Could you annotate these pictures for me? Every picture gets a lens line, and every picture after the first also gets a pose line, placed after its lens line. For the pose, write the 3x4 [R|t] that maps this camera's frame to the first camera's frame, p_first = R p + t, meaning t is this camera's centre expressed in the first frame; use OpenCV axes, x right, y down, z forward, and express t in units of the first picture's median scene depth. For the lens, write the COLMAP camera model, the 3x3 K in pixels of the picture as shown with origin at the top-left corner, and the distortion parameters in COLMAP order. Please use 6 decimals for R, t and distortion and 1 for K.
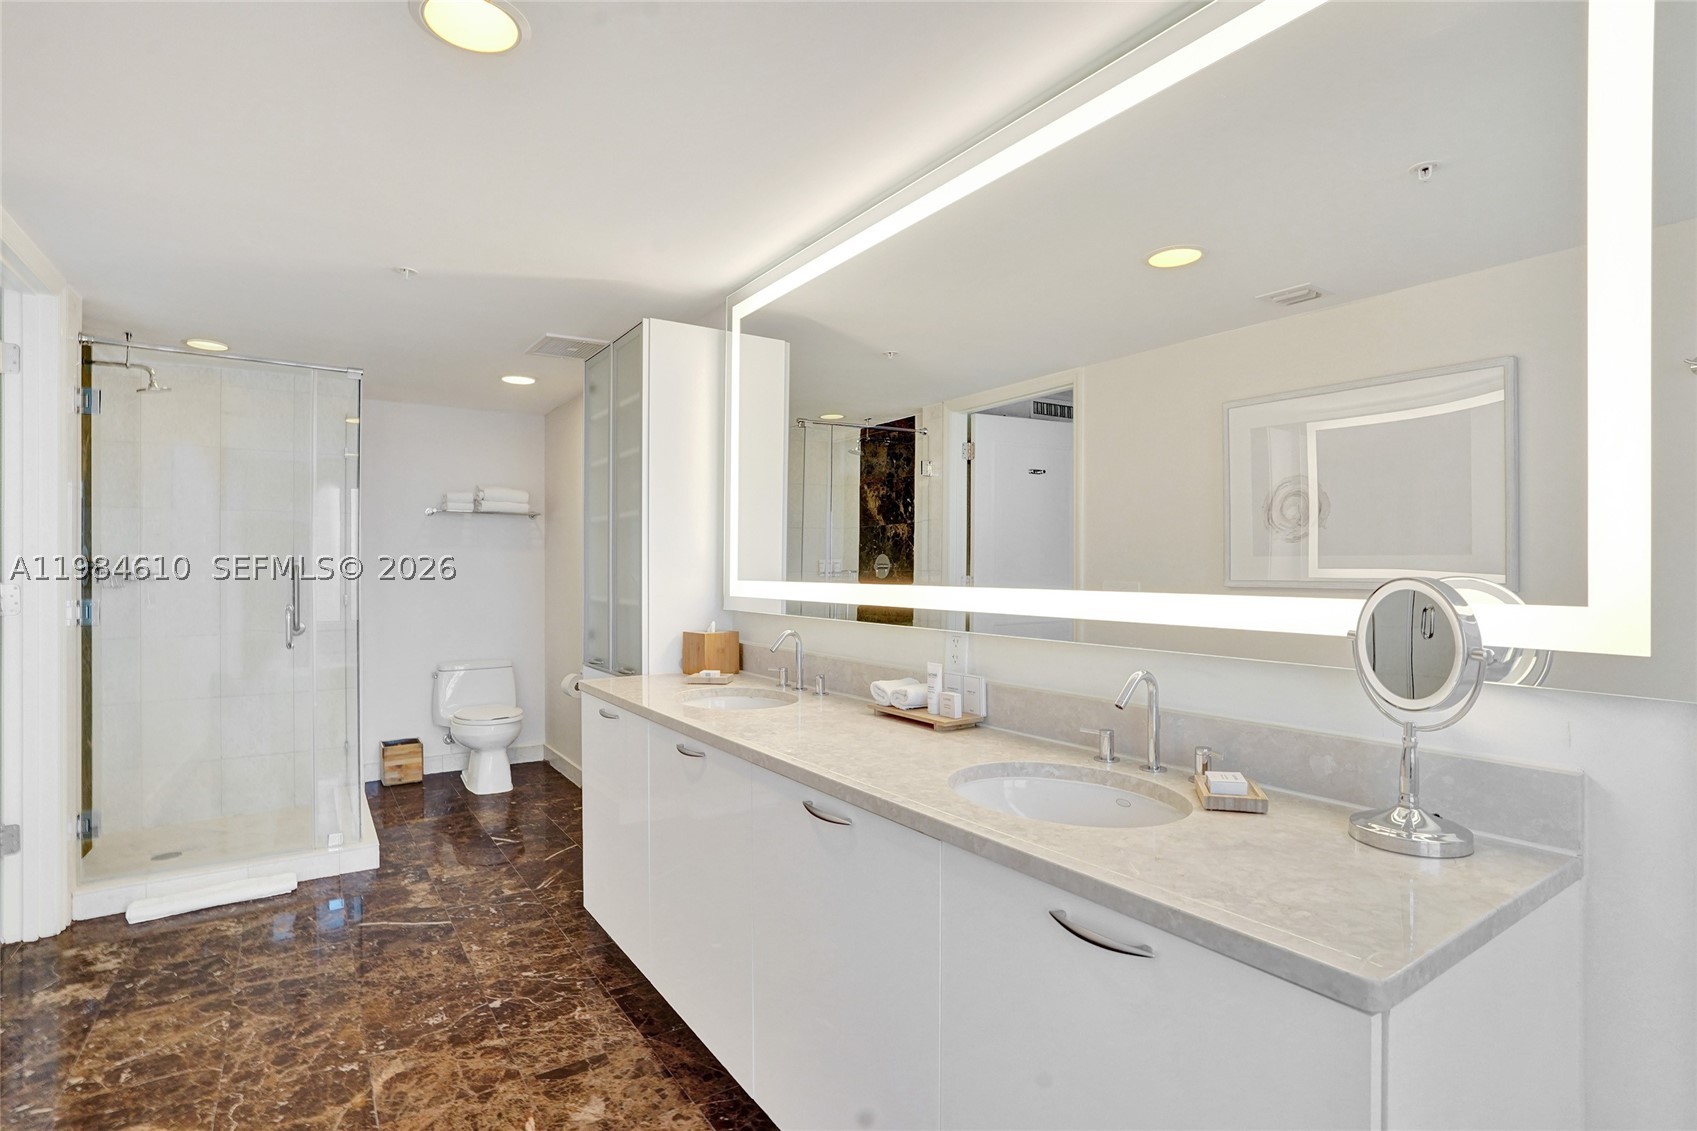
lens RADIAL K [[788.9, 0, 846.2], [0, 788.9, 568.9], [0, 0, 1]] dist [-0.000596, 0.000614]
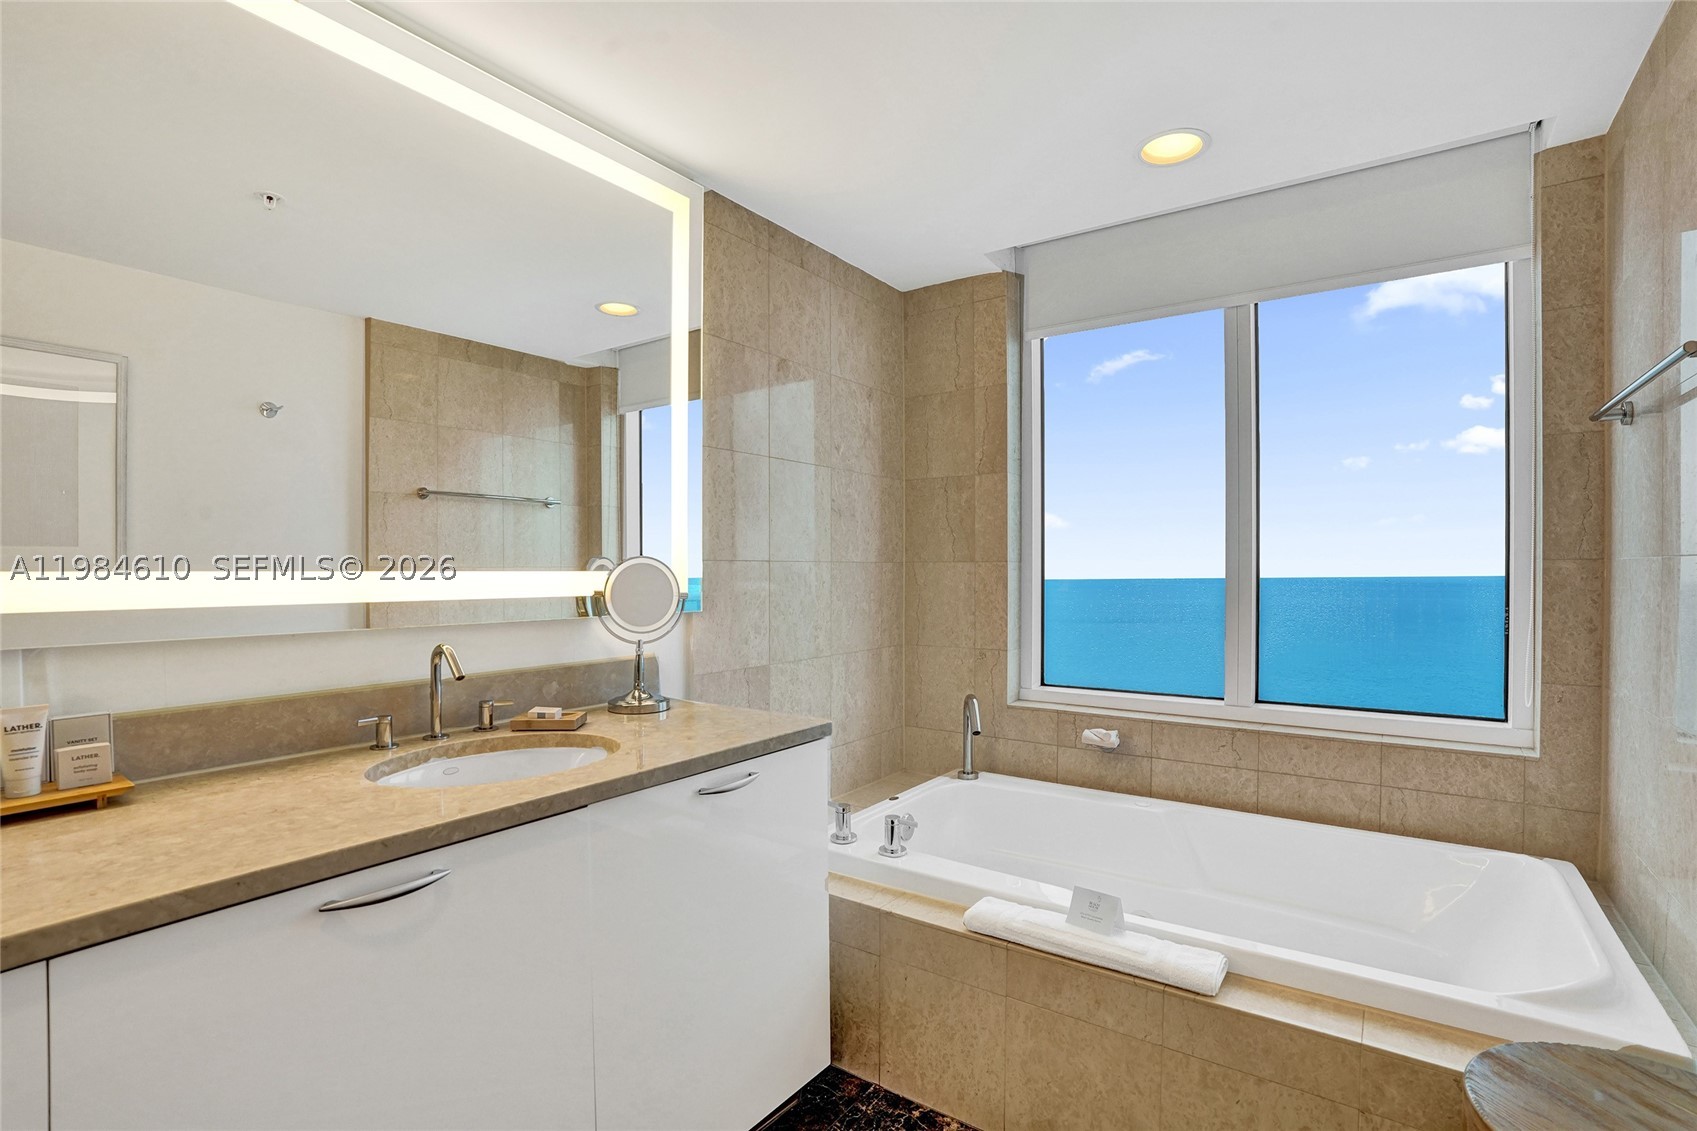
lens RADIAL K [[788.9, 0, 848.4], [0, 788.9, 564.3], [0, 0, 1]] dist [-0.000596, 0.000614]
pose [[-0.278350, -0.006854, 0.960455, -0.829340], [-0.007707, 0.999958, 0.004902, 0.011422], [-0.960449, -0.006038, -0.278392, 0.806347]]
